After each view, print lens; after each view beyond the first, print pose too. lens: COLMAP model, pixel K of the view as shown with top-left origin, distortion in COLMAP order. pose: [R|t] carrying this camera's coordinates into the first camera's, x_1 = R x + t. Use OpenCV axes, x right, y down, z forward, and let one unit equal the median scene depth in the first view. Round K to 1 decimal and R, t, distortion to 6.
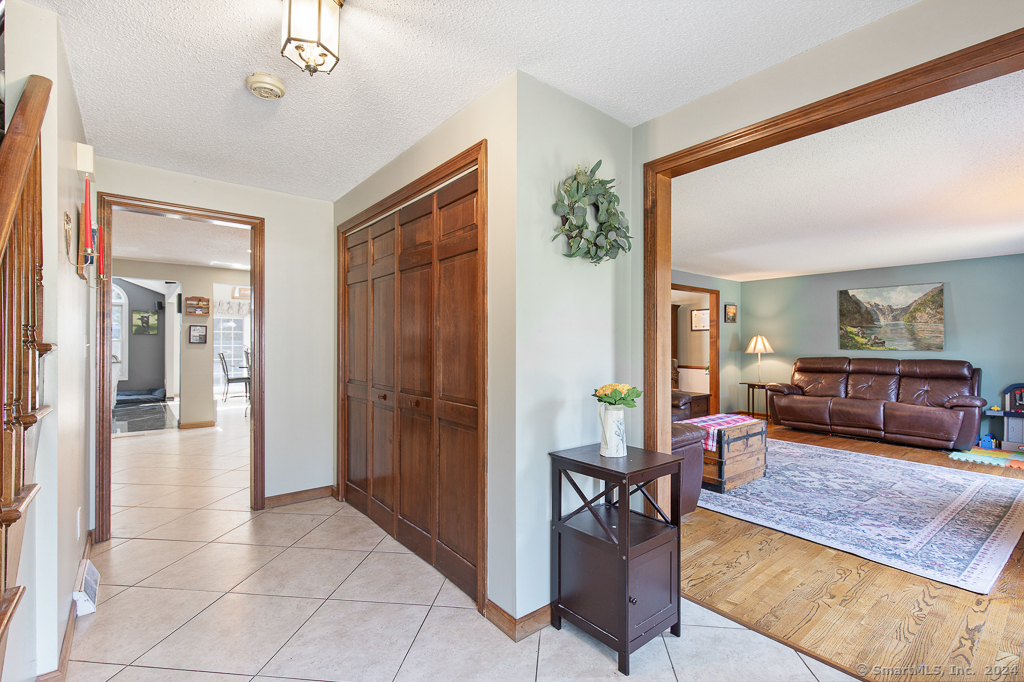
lens RADIAL K [[465.6, 0, 504.6], [0, 465.6, 342.3], [0, 0, 1]] dist [0.003165, 0.001244]
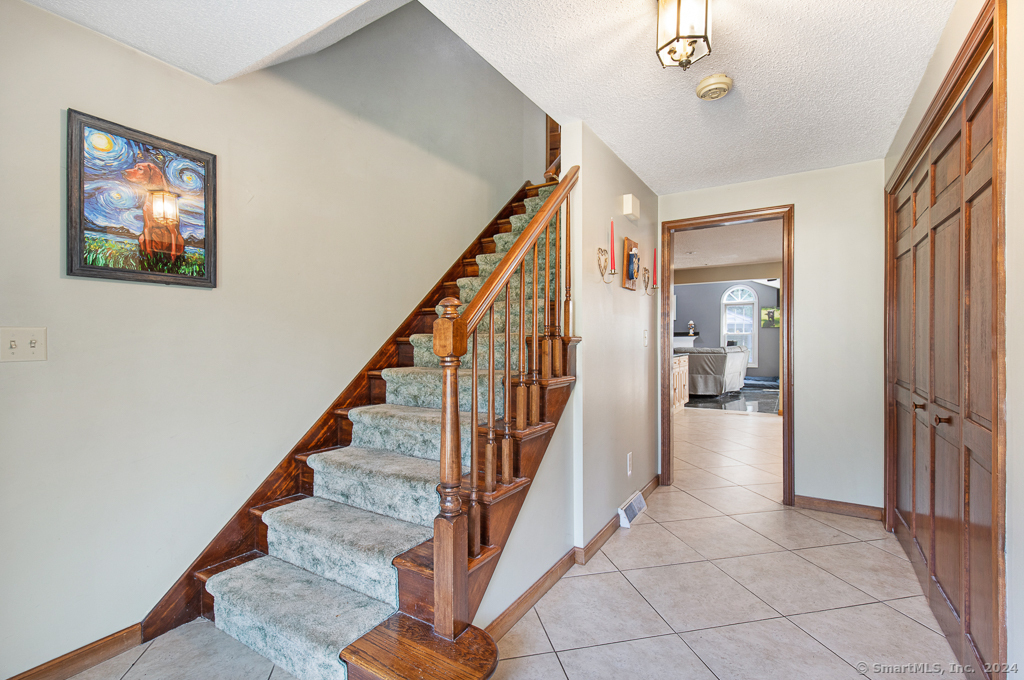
lens RADIAL K [[454.6, 0, 509.4], [0, 454.6, 343.0], [0, 0, 1]] dist [0.001213, 0.000187]
pose [[0.326544, 0.005251, -0.945168, 0.125177], [0.012765, 0.999869, 0.009965, 0.001777], [0.945096, -0.015319, 0.326434, 0.097070]]
